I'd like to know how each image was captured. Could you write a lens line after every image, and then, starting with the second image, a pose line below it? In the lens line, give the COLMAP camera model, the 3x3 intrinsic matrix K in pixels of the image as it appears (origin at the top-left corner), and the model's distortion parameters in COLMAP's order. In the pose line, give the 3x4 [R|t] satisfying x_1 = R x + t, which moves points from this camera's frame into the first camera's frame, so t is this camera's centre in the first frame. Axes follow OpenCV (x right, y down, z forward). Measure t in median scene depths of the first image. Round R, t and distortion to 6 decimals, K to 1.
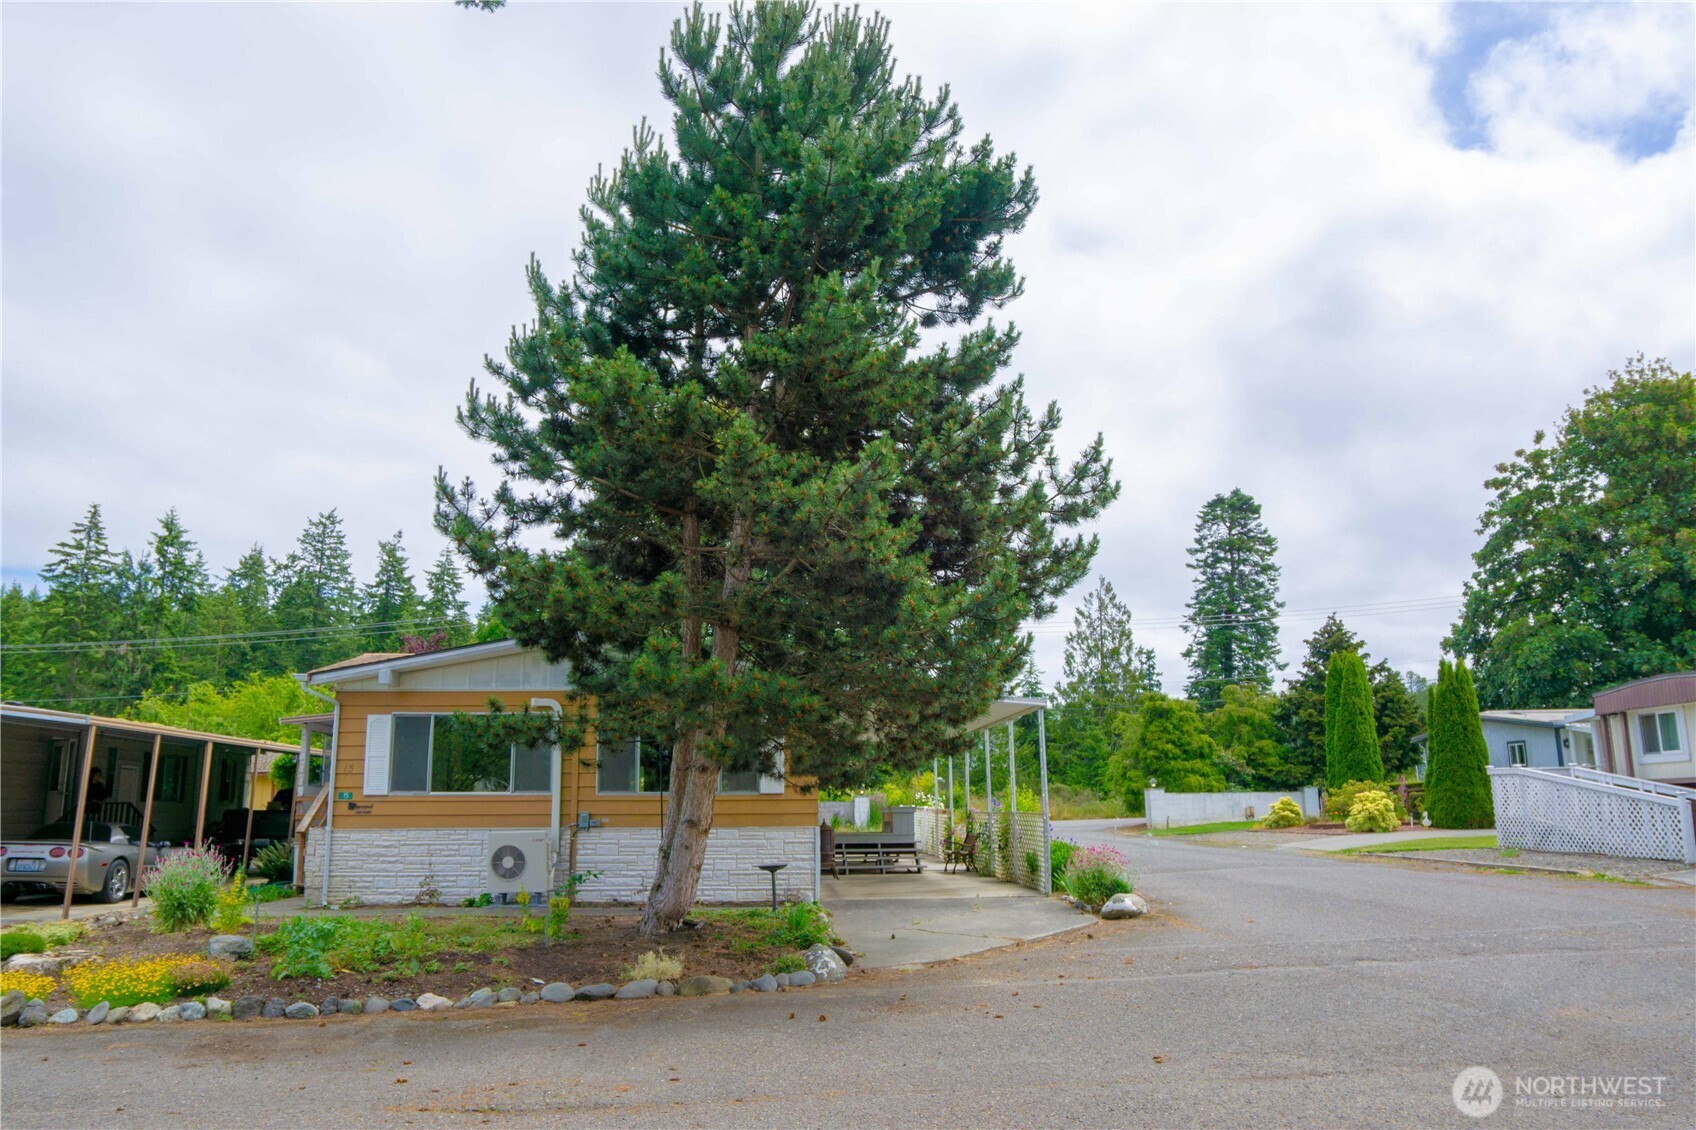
lens RADIAL K [[1174.5, 0, 848.0], [0, 1174.5, 565.0], [0, 0, 1]] dist [-0.111856, 0.092848]
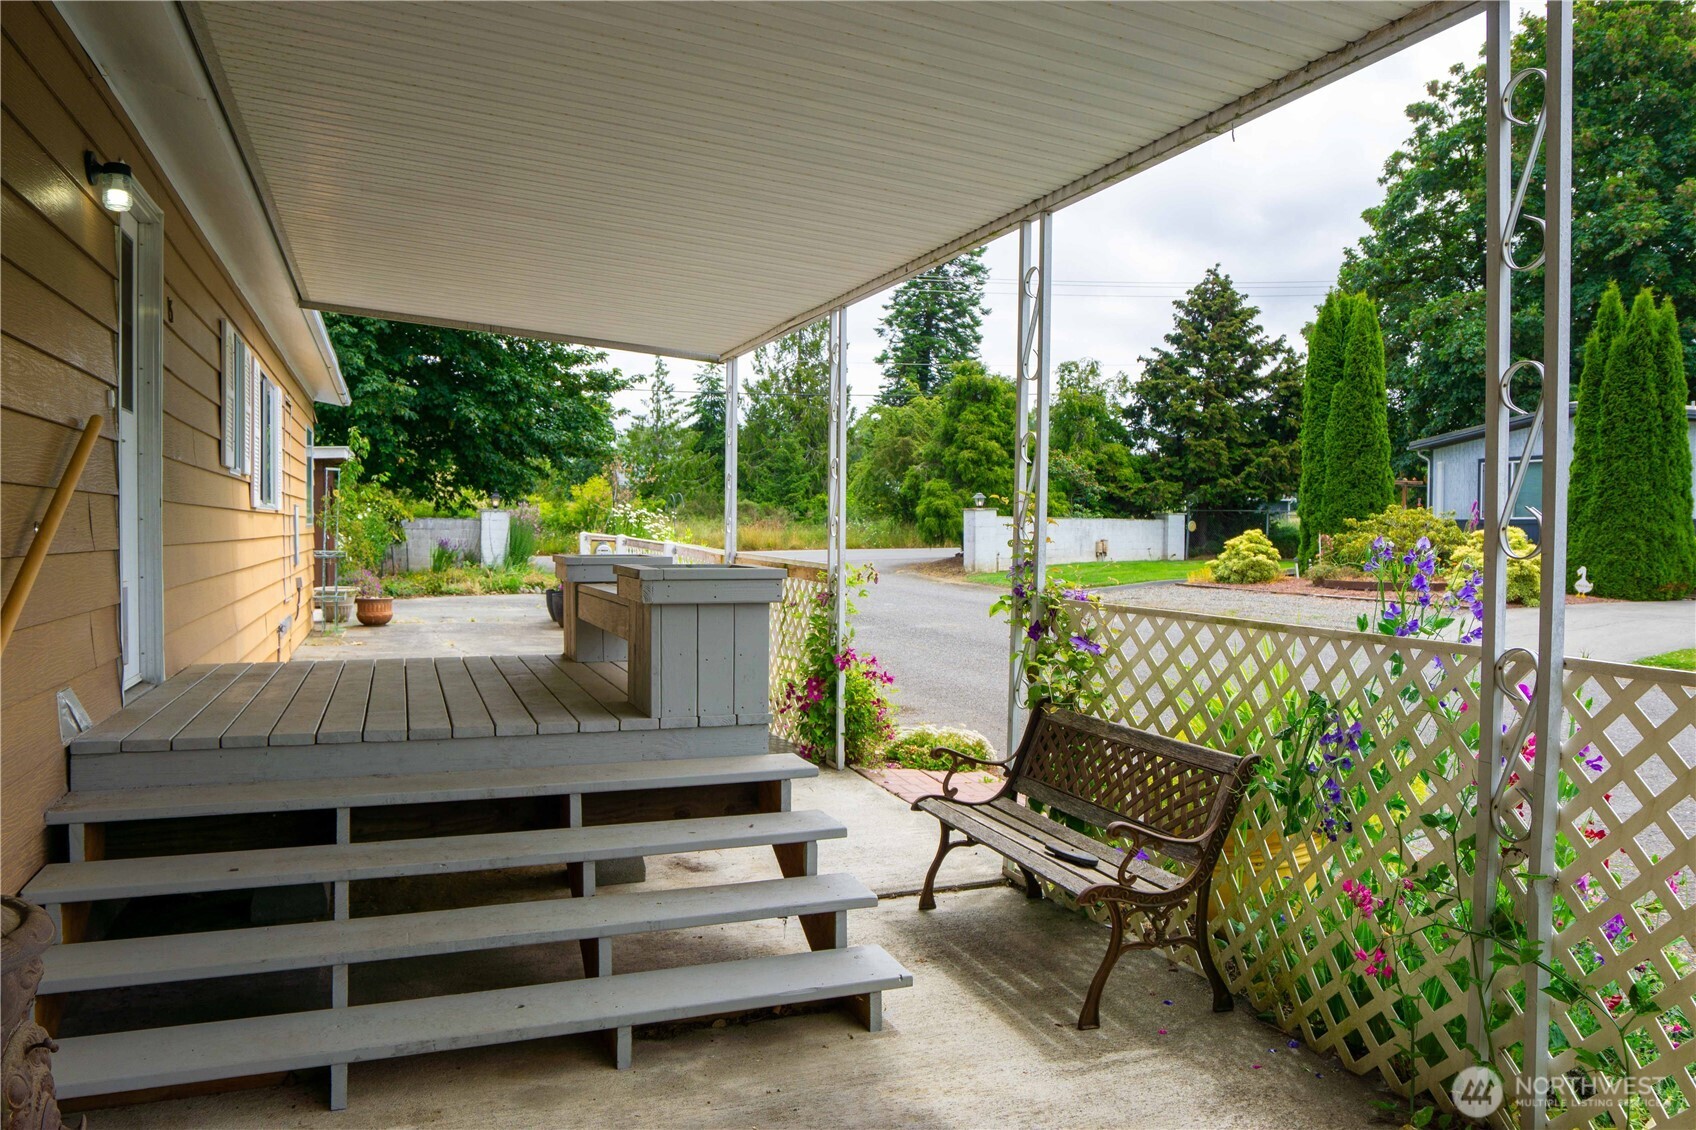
lens RADIAL K [[1174.5, 0, 848.0], [0, 1174.5, 565.0], [0, 0, 1]] dist [-0.111856, 0.092848]
pose [[0.954977, 0.003046, 0.296664, 0.006798], [-0.073380, 0.971303, 0.226243, 0.071595], [-0.287462, -0.237826, 0.927795, 0.363368]]
